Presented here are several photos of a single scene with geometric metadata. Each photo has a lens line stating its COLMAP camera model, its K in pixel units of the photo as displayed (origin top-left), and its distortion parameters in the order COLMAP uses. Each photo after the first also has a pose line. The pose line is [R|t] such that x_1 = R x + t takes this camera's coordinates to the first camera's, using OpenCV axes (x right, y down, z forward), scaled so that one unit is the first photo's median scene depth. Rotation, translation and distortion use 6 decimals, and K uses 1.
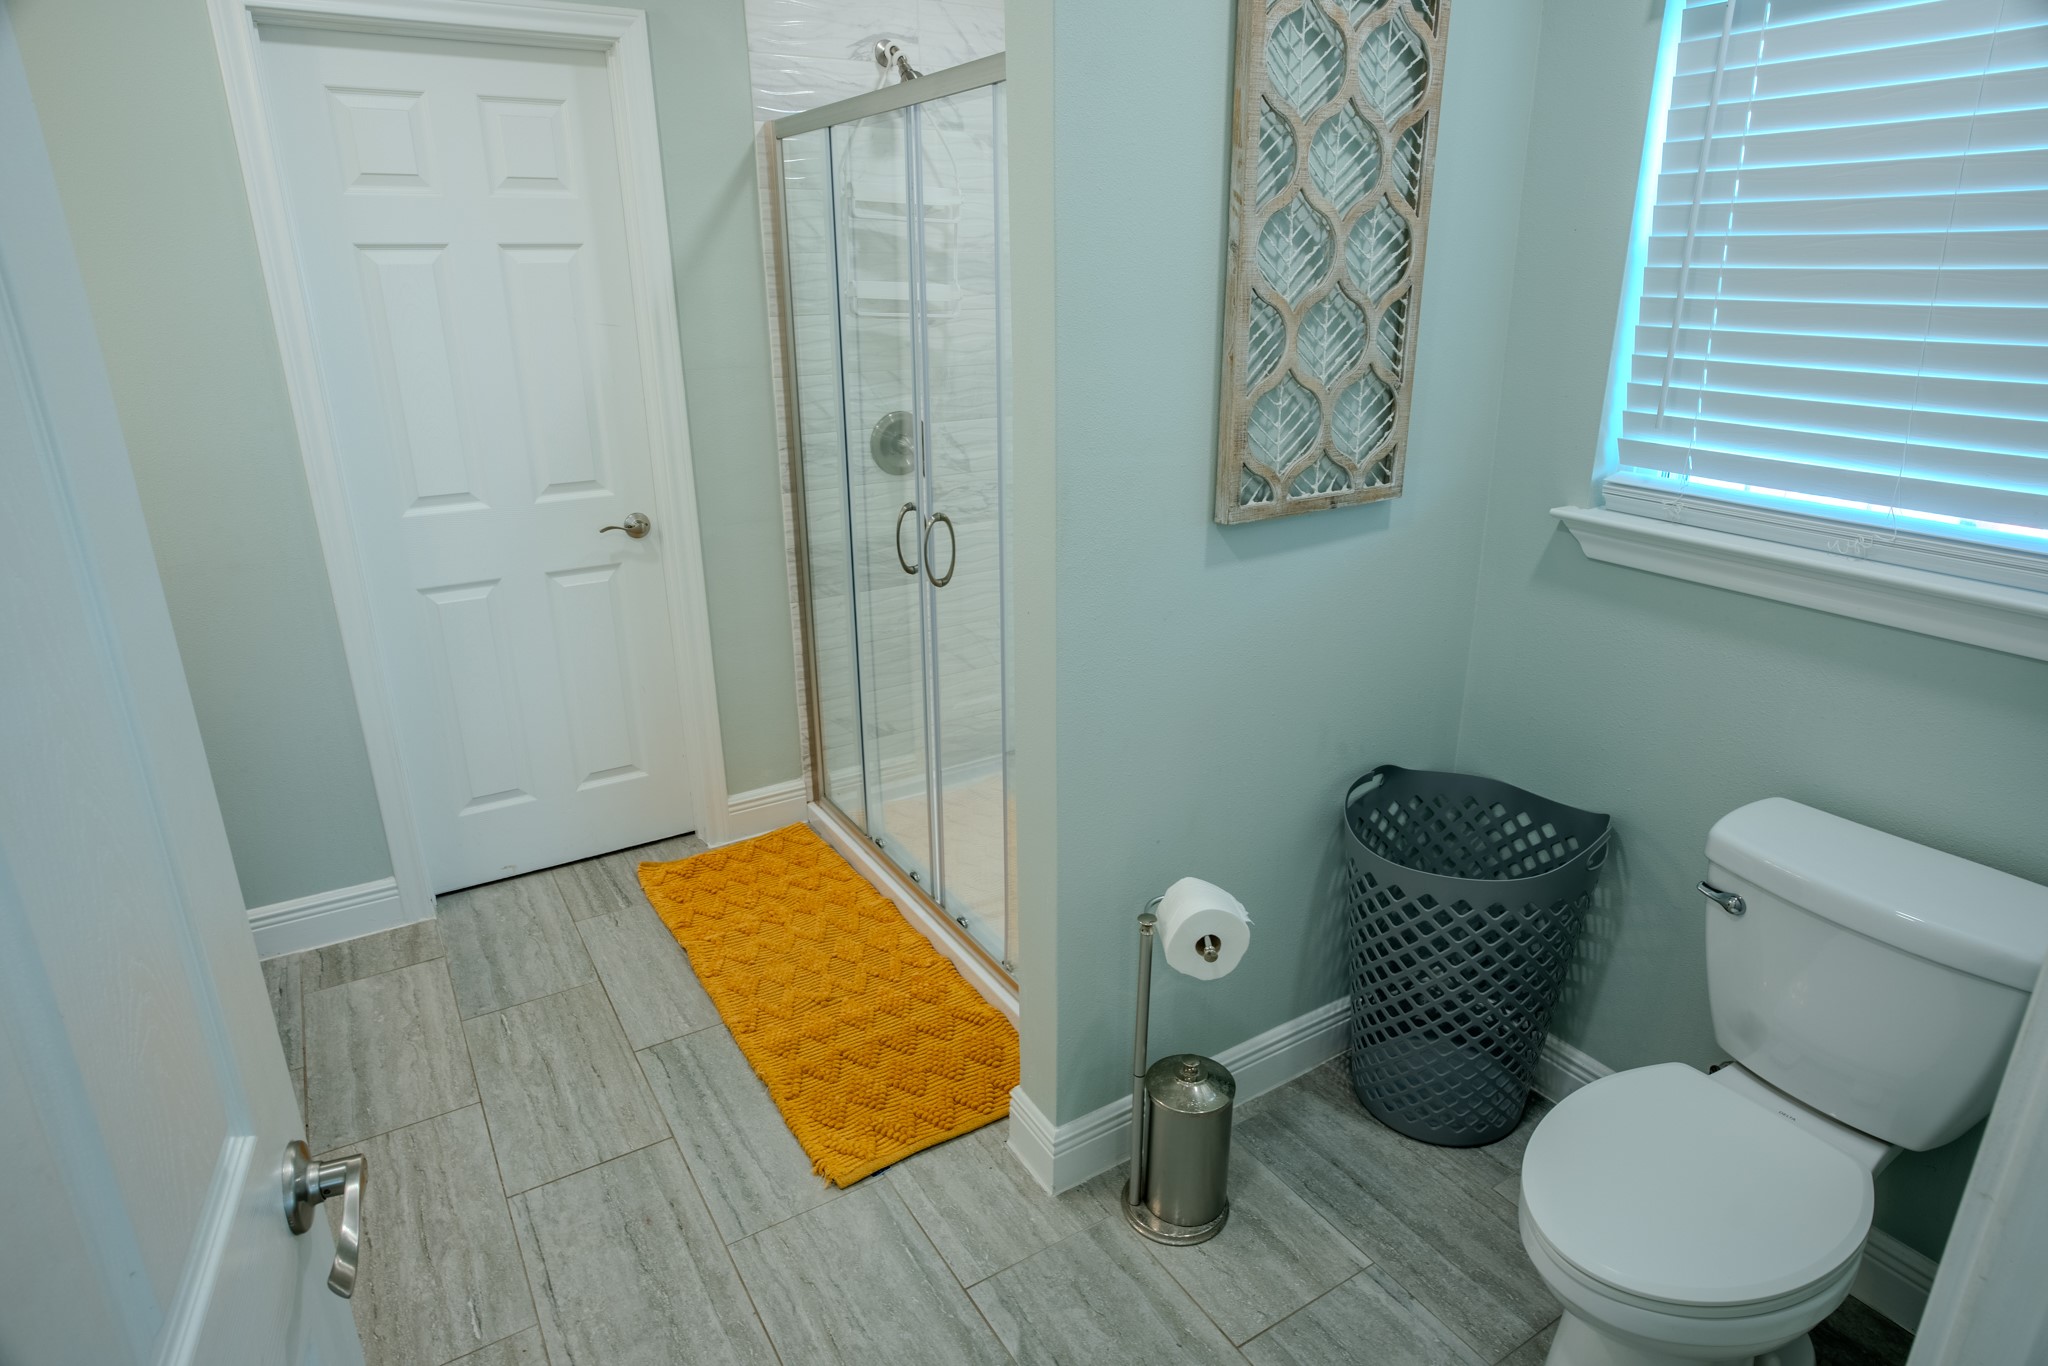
lens RADIAL K [[1168.9, 0, 1028.8], [0, 1168.9, 695.4], [0, 0, 1]] dist [-0.024330, 0.014340]
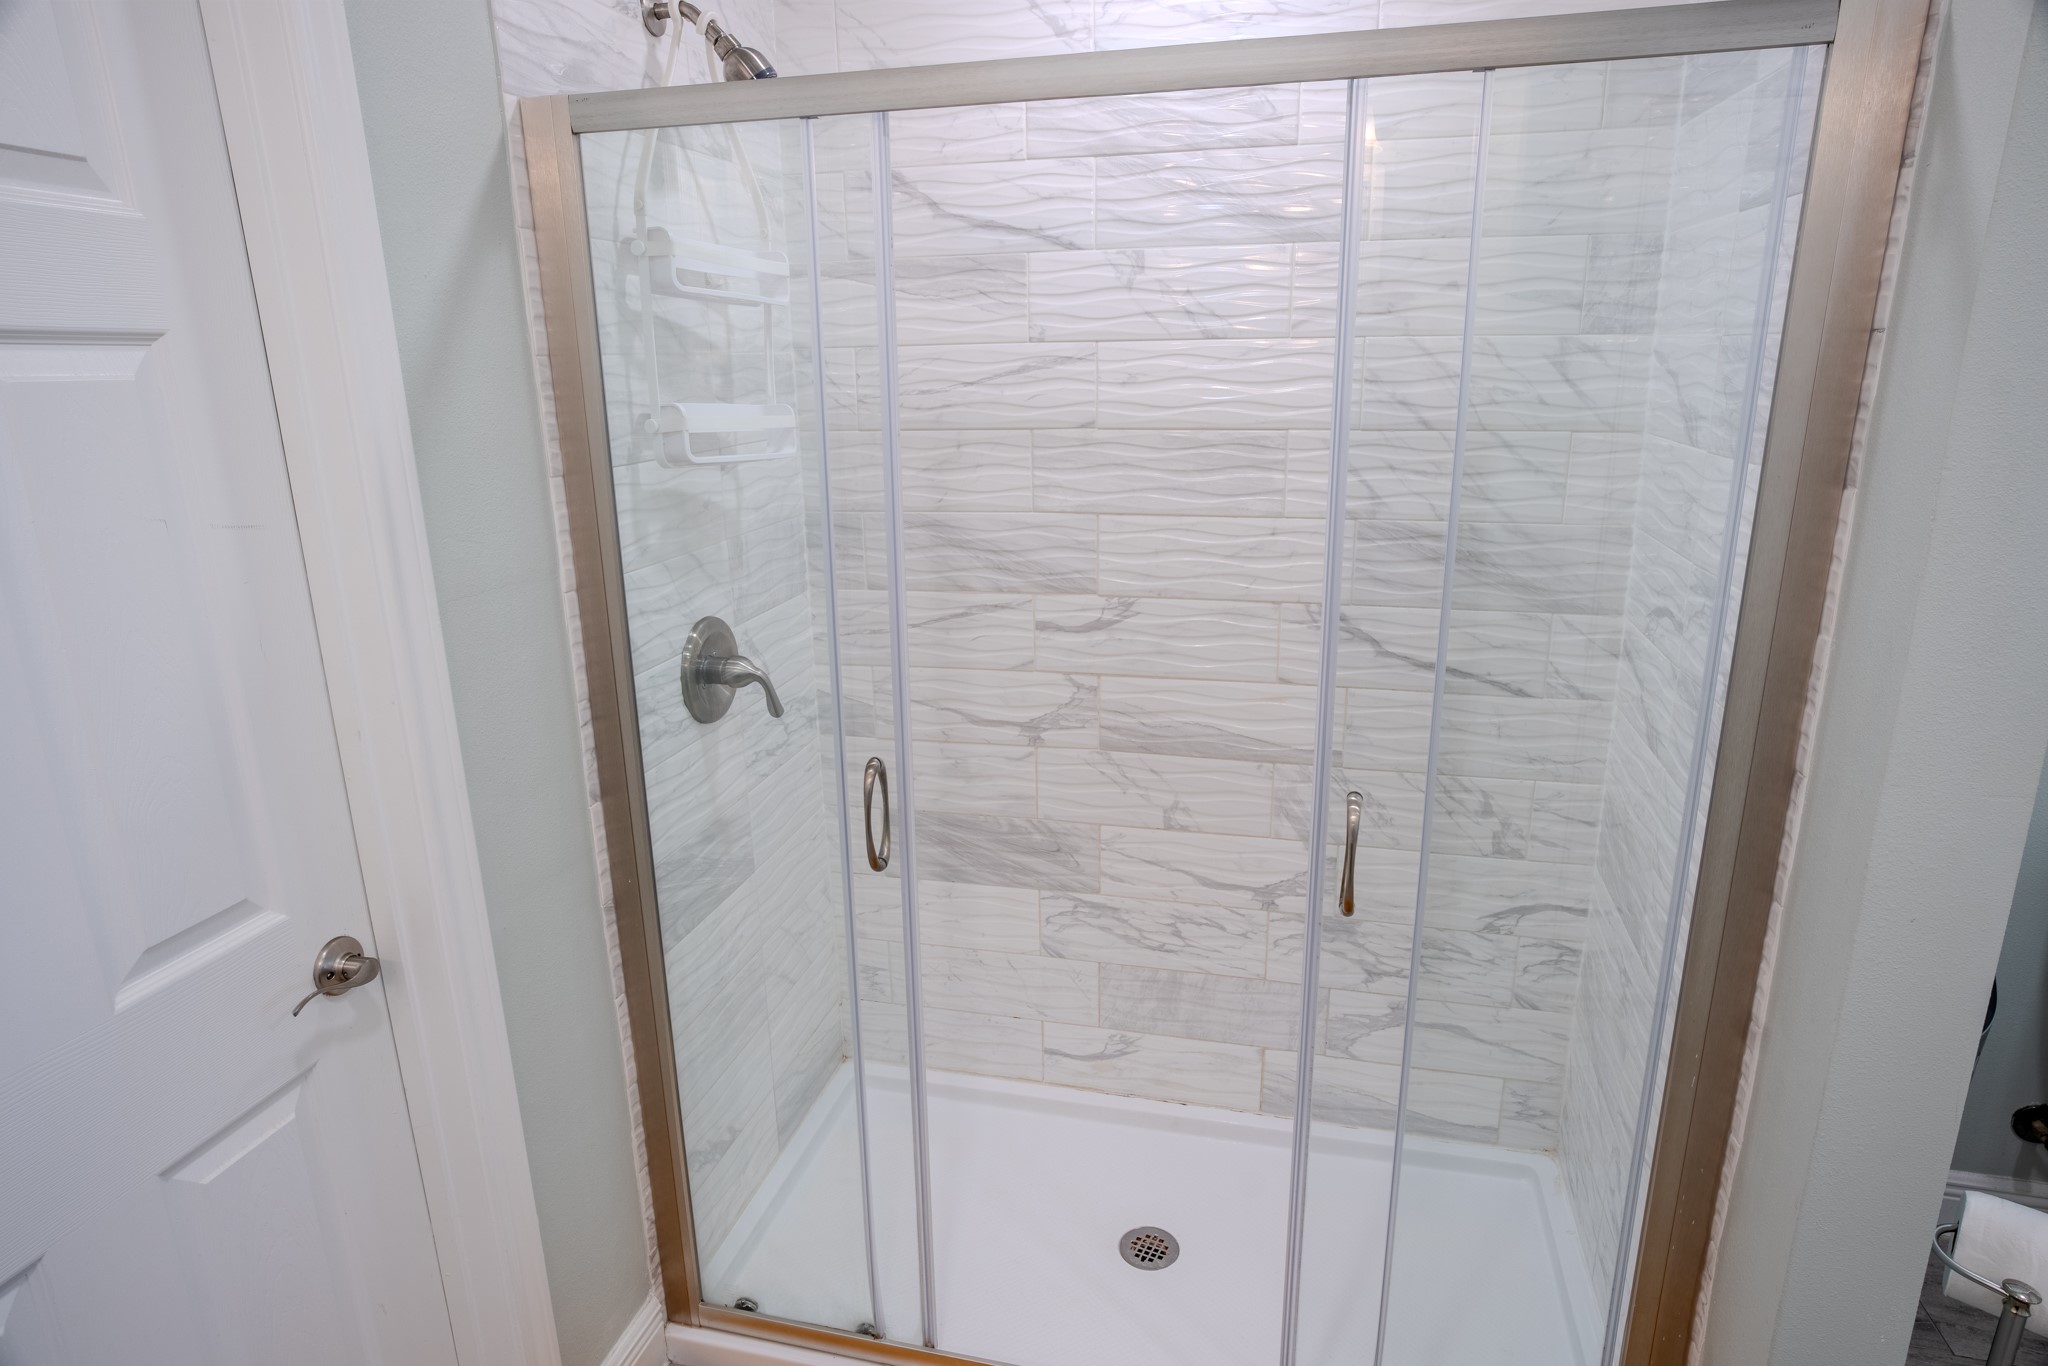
lens RADIAL K [[1168.9, 0, 1025.7], [0, 1168.9, 694.6], [0, 0, 1]] dist [-0.024330, 0.014340]
pose [[0.704549, -0.199455, 0.681050, -0.428309], [0.251144, 0.967662, 0.023584, -0.188948], [-0.663730, 0.154425, 0.731857, 0.493625]]
